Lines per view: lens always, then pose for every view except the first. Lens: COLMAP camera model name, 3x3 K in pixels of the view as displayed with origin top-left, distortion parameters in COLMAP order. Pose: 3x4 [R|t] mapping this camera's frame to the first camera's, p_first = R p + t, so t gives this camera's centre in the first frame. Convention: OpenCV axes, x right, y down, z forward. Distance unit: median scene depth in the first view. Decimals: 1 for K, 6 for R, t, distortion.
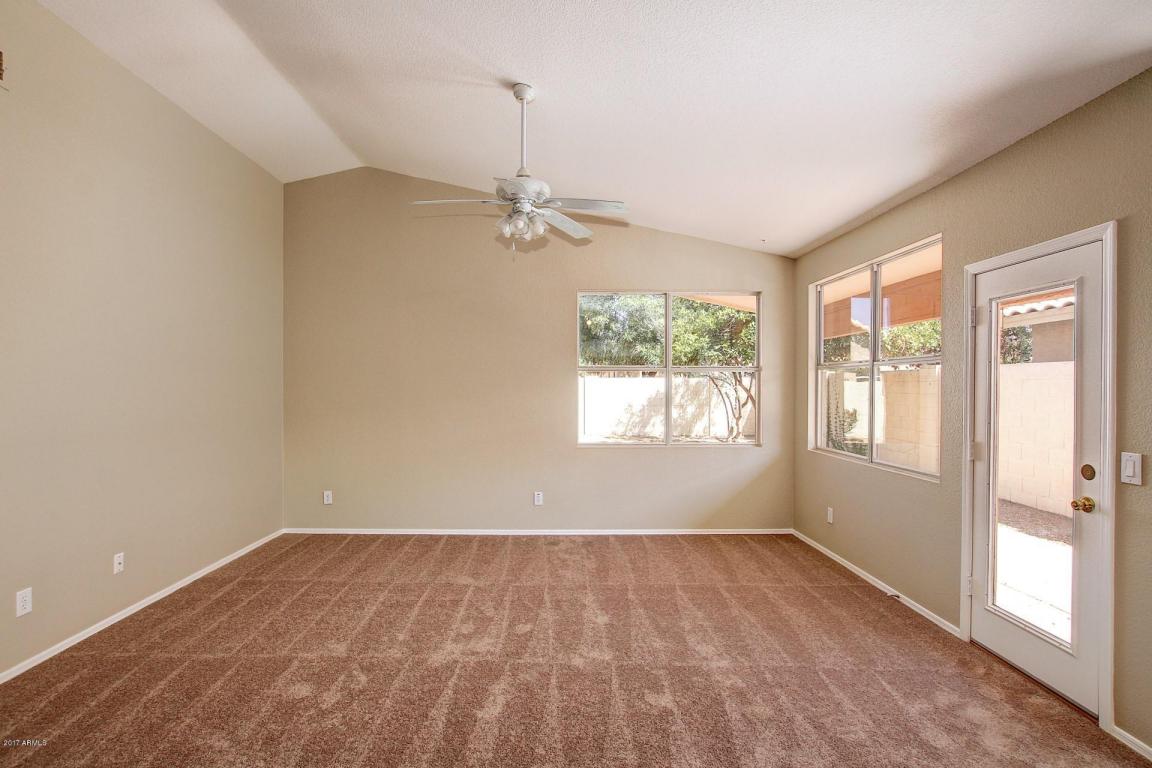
lens RADIAL K [[566.1, 0, 569.4], [0, 566.1, 389.2], [0, 0, 1]] dist [-0.013883, -0.001039]
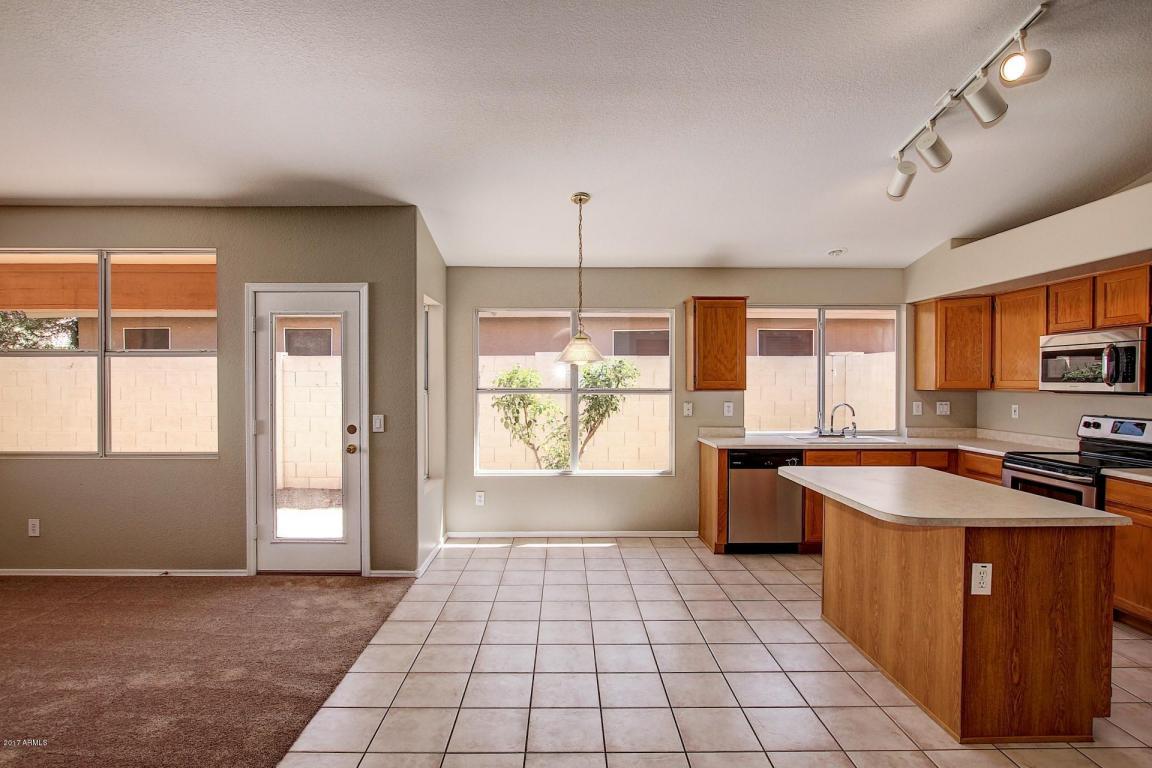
lens RADIAL K [[582.5, 0, 571.6], [0, 582.5, 391.1], [0, 0, 1]] dist [-0.022225, 0.001292]
pose [[-0.011871, -0.020998, 0.999709, -0.593381], [0.003621, 0.999772, 0.021042, 0.000083], [-0.999923, 0.003869, -0.011792, 0.268320]]
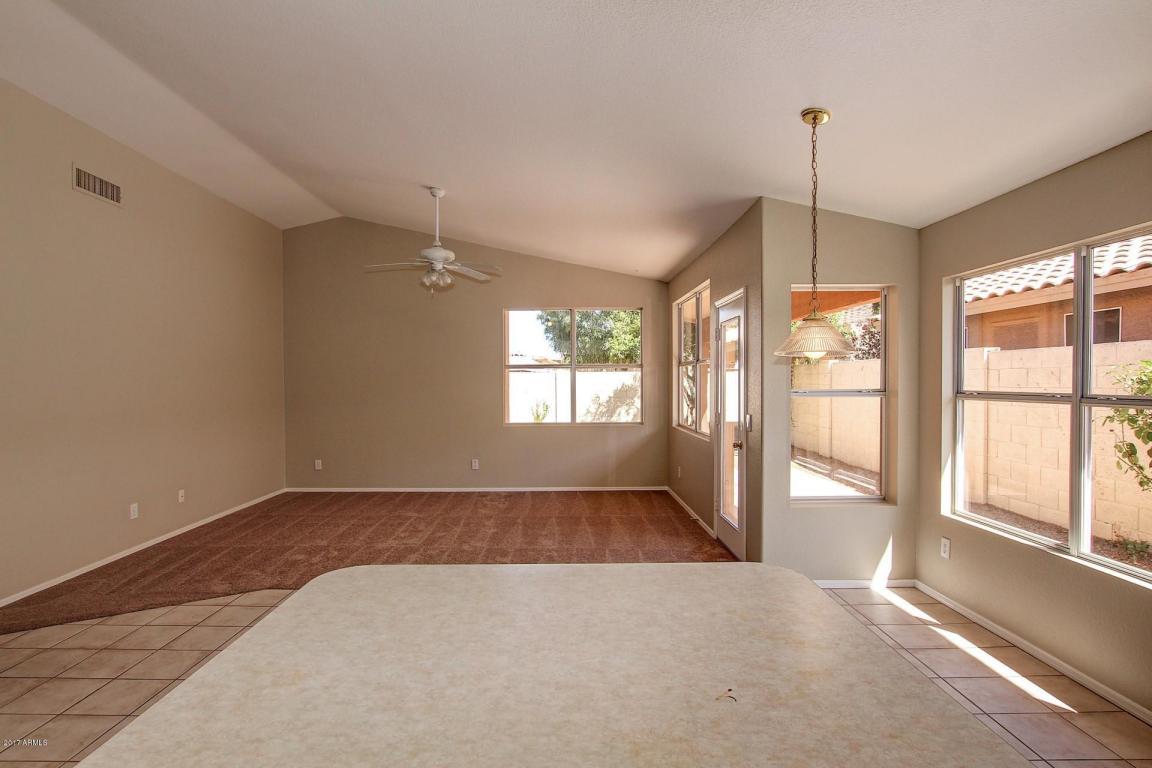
lens RADIAL K [[582.5, 0, 570.0], [0, 582.5, 390.7], [0, 0, 1]] dist [-0.022225, 0.001292]
pose [[0.999968, -0.006896, -0.003934, 0.293498], [0.006948, 0.999885, 0.013469, 0.004319], [0.003841, -0.013496, 0.999902, -0.617570]]
